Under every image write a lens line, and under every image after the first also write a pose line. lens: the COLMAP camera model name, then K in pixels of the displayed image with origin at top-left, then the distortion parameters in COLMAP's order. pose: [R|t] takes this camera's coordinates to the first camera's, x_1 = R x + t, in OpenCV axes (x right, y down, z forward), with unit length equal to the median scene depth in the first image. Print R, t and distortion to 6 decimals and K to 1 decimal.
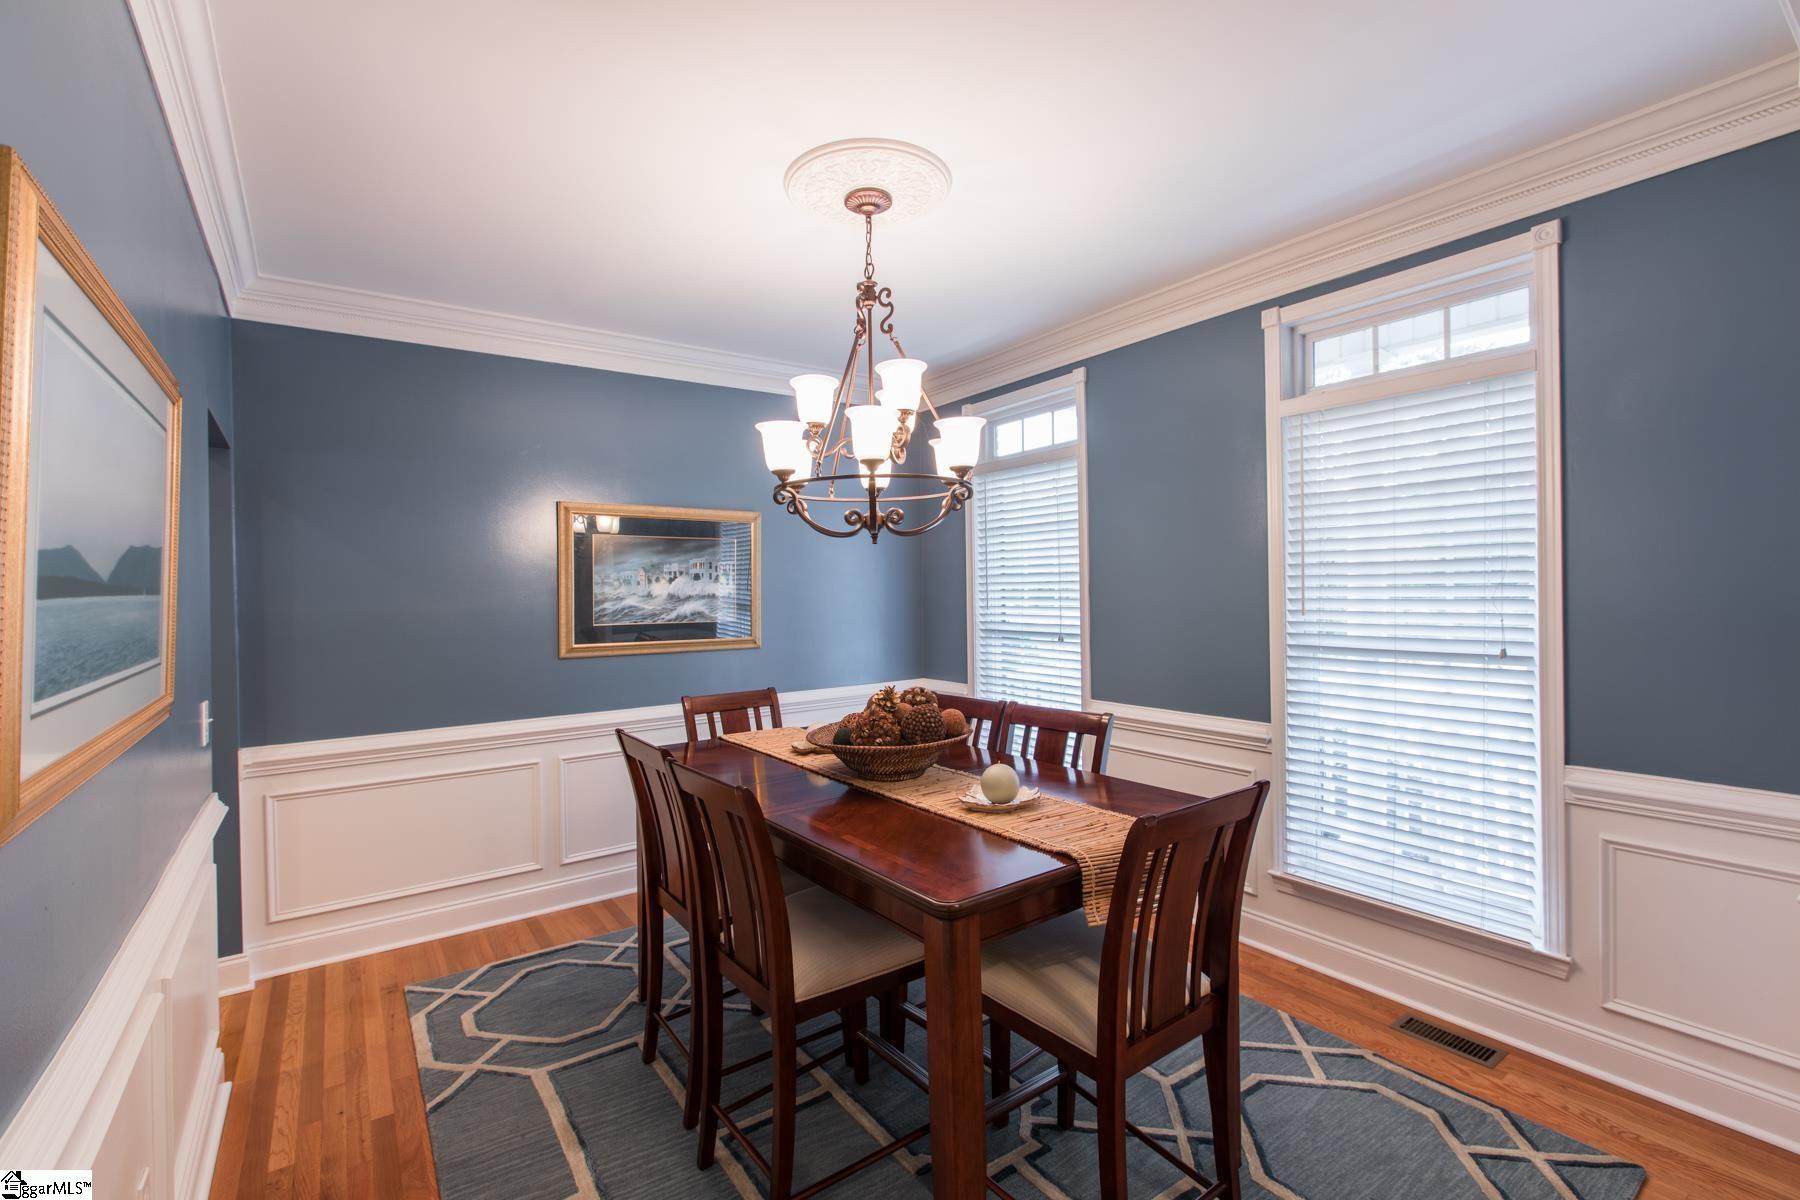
lens RADIAL K [[799.0, 0, 911.3], [0, 799.0, 595.4], [0, 0, 1]] dist [0.001821, -0.001814]
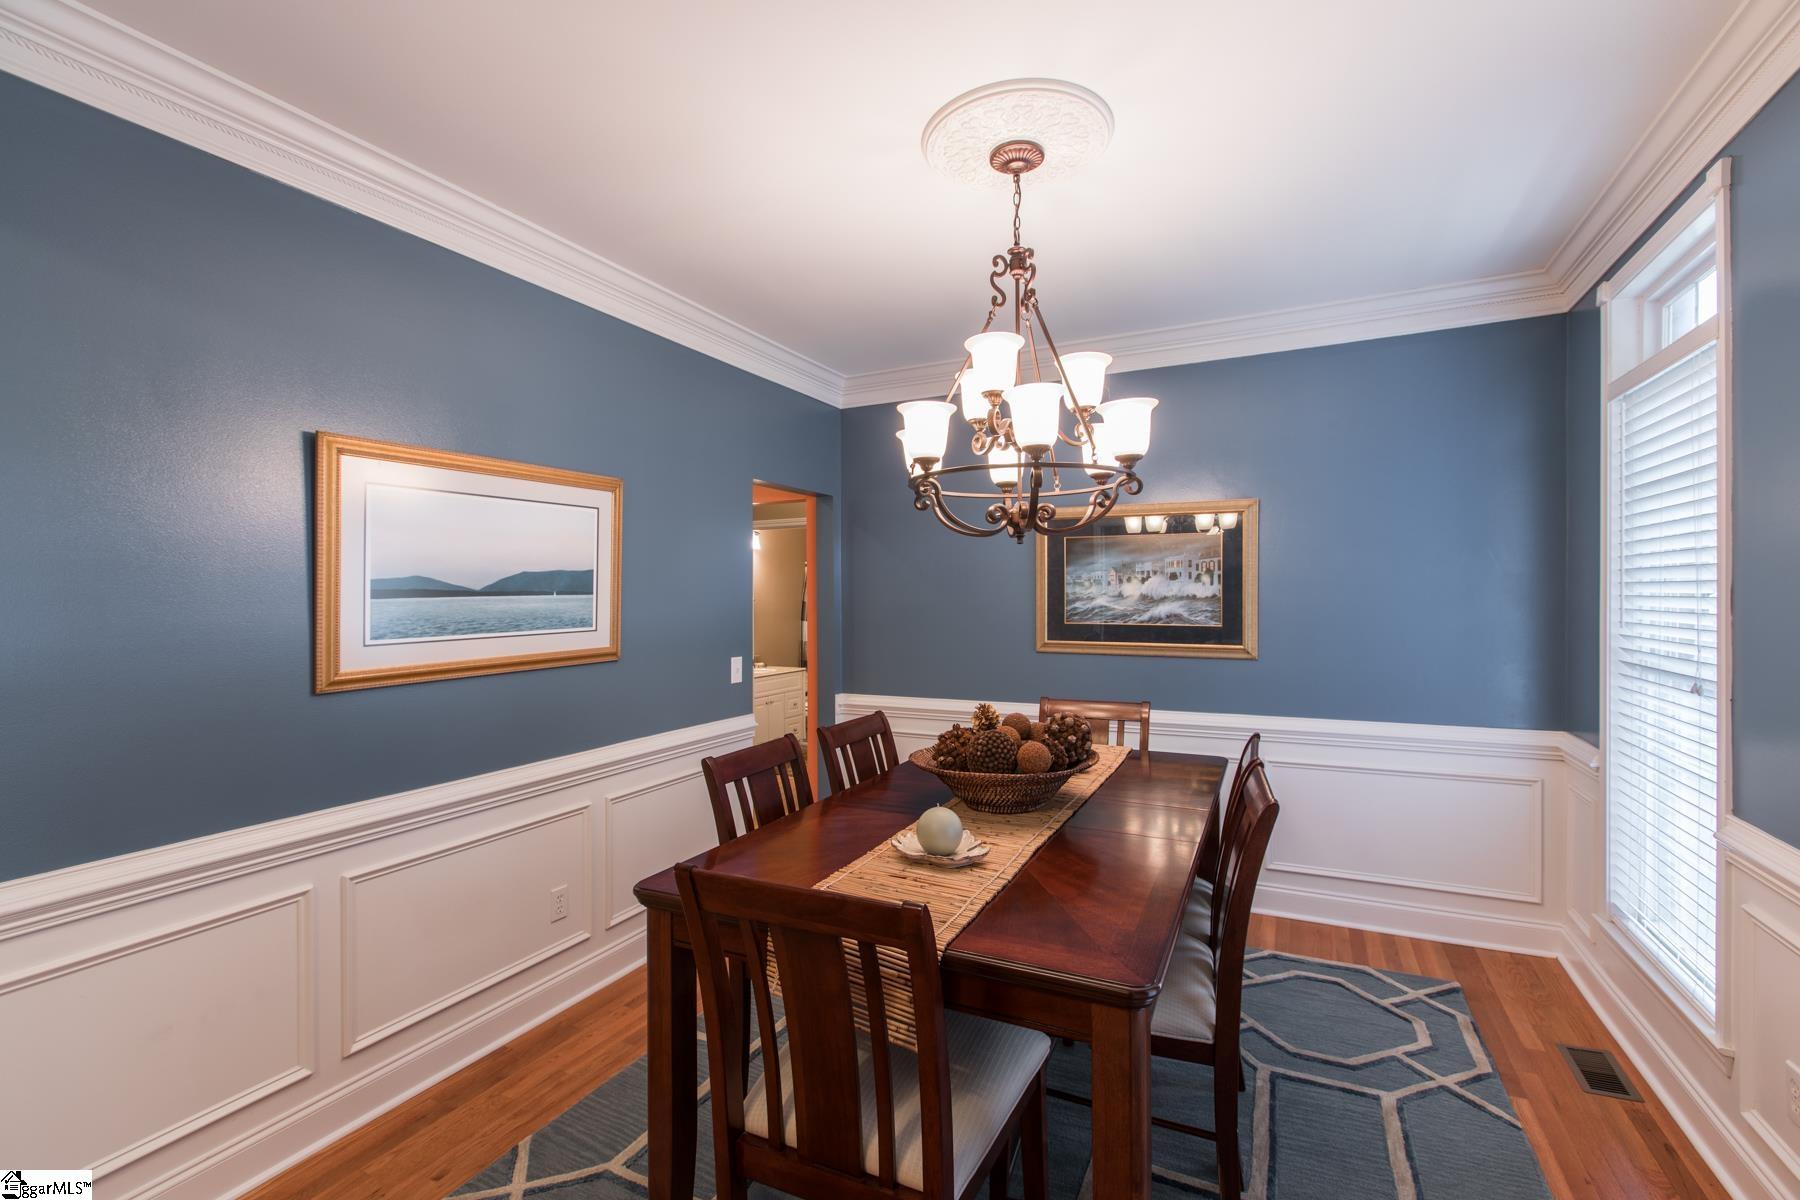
lens RADIAL K [[799.0, 0, 905.0], [0, 799.0, 592.9], [0, 0, 1]] dist [0.001821, -0.001814]
pose [[0.483764, 0.011525, -0.875122, 0.410789], [-0.008939, 0.999926, 0.008228, -0.009072], [0.875153, 0.003842, 0.483832, 0.282900]]
